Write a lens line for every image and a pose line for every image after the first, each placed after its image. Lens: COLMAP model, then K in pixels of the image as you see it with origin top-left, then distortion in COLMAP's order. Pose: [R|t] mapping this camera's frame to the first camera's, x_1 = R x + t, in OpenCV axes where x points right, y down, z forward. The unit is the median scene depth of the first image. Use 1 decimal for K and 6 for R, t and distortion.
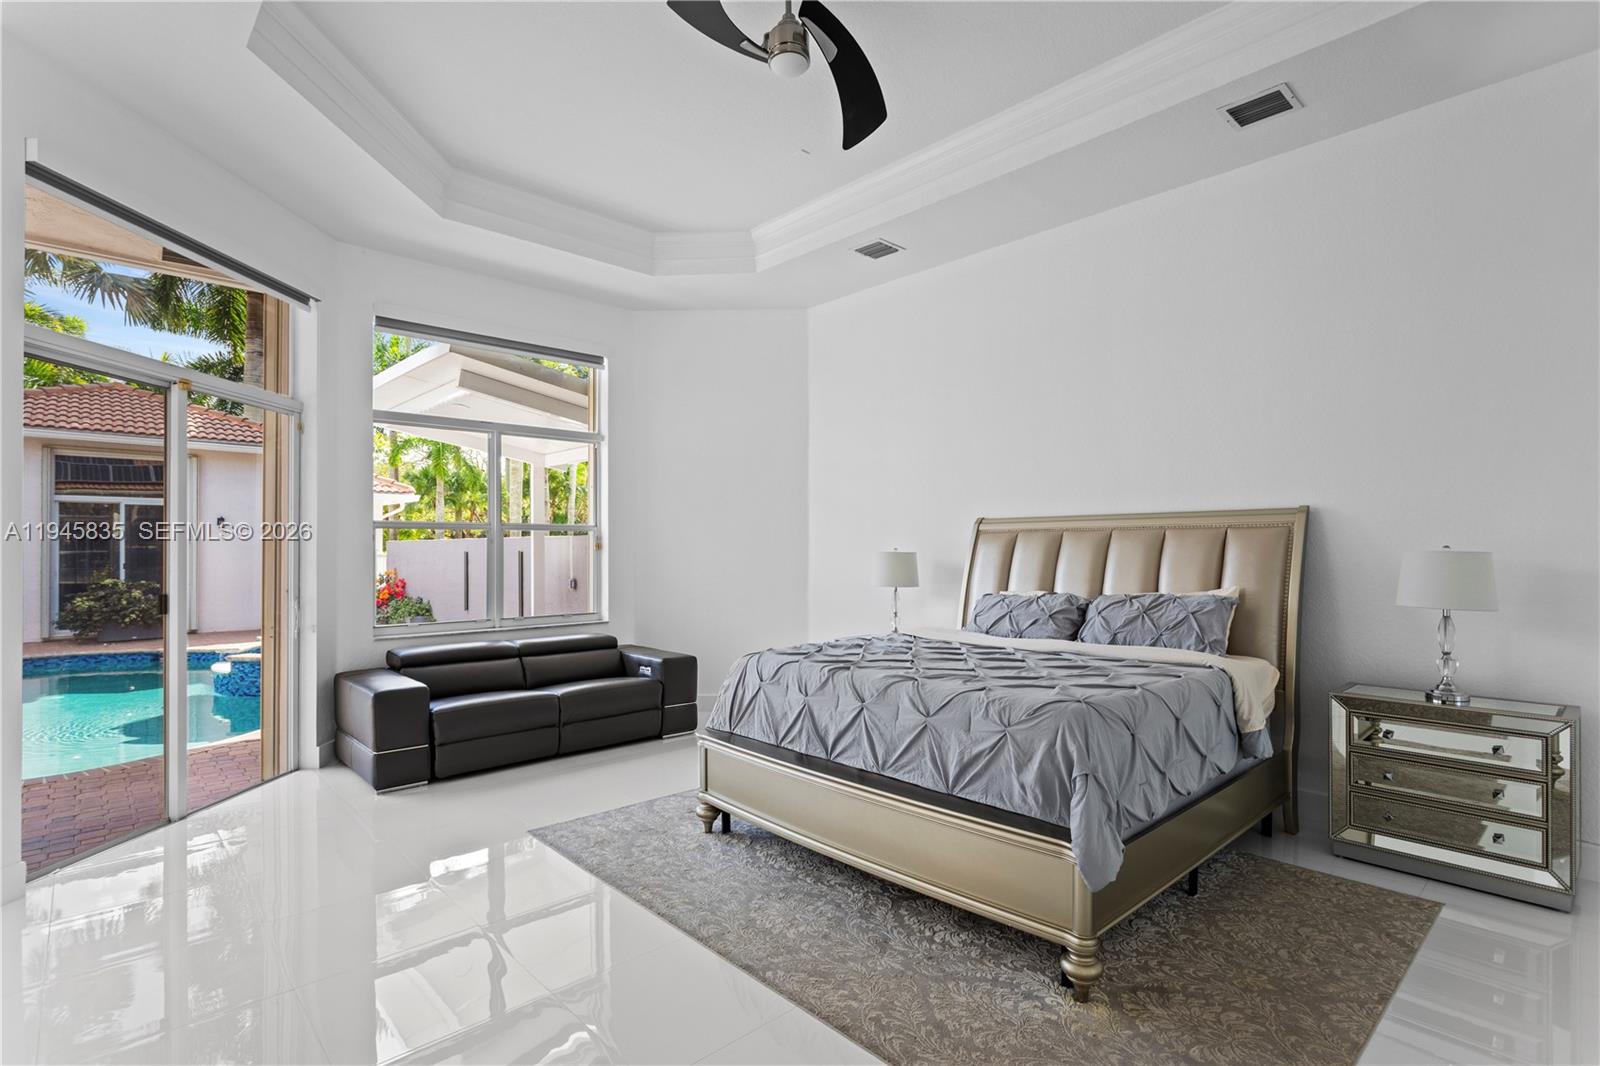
lens RADIAL K [[779.2, 0, 800.9], [0, 779.2, 531.8], [0, 0, 1]] dist [0.003565, 0.000188]
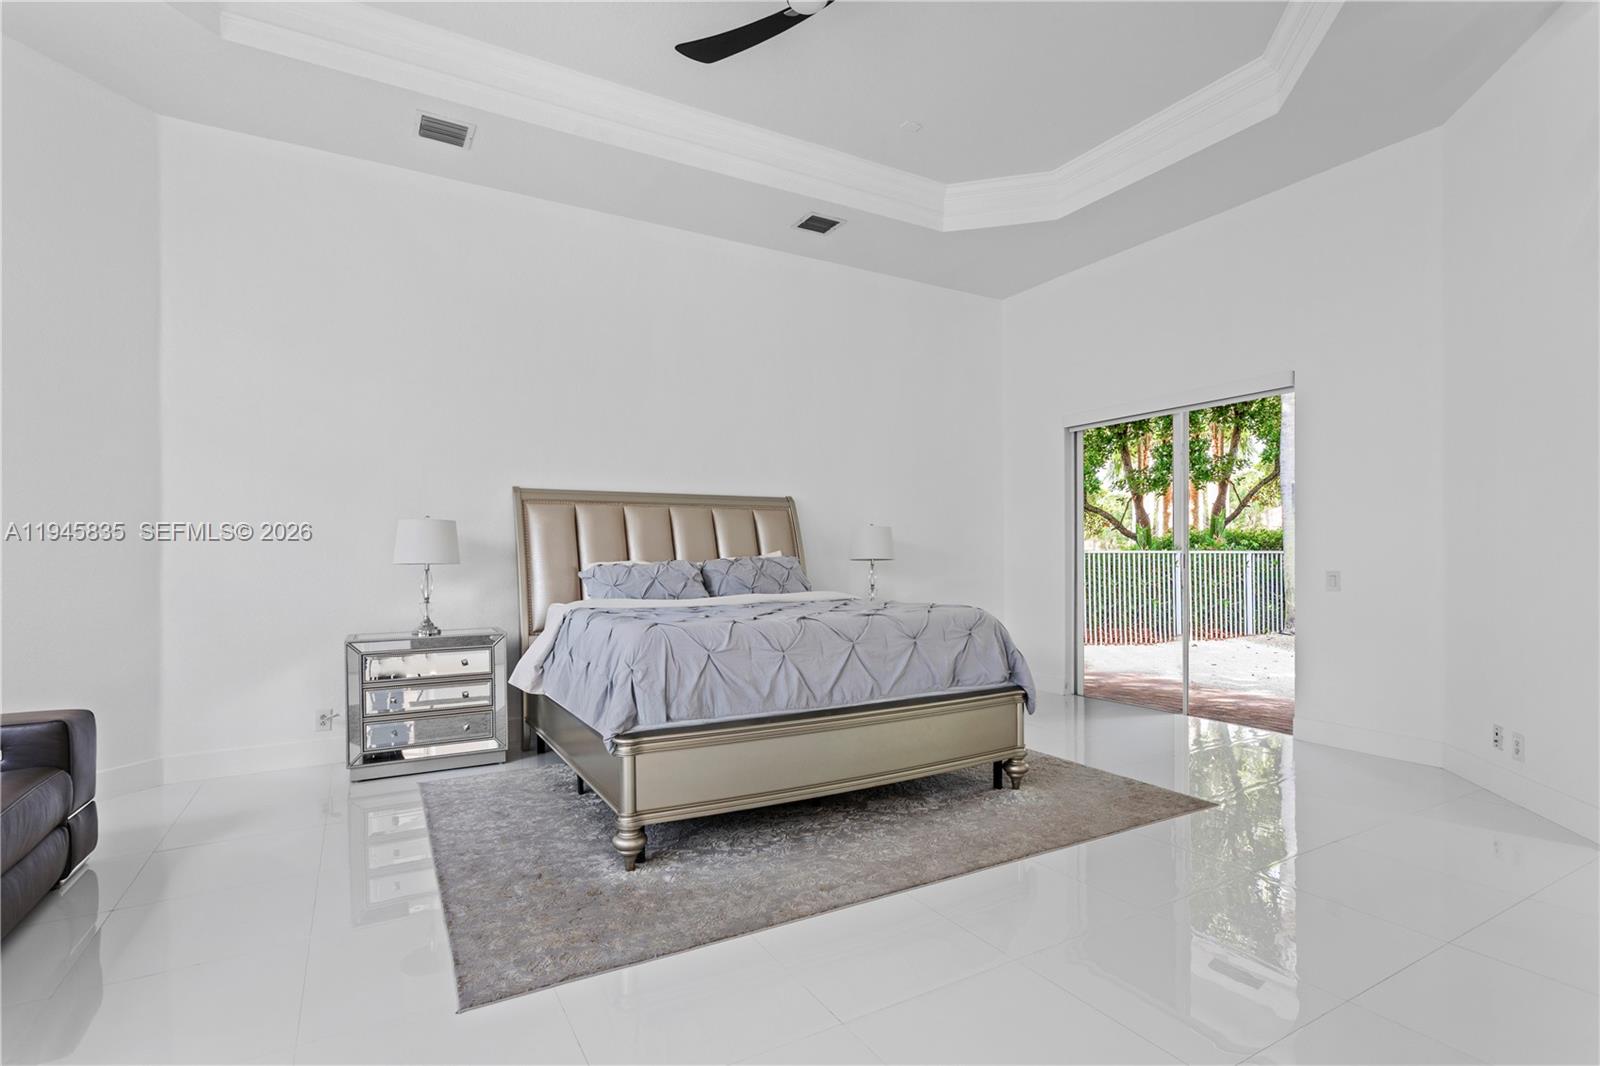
lens RADIAL K [[779.2, 0, 801.1], [0, 779.2, 546.2], [0, 0, 1]] dist [0.003565, 0.000188]
pose [[0.235926, 0.000950, 0.971770, -0.859517], [-0.018209, 0.999828, 0.003443, 0.064713], [-0.971600, -0.018507, 0.235903, 0.690467]]
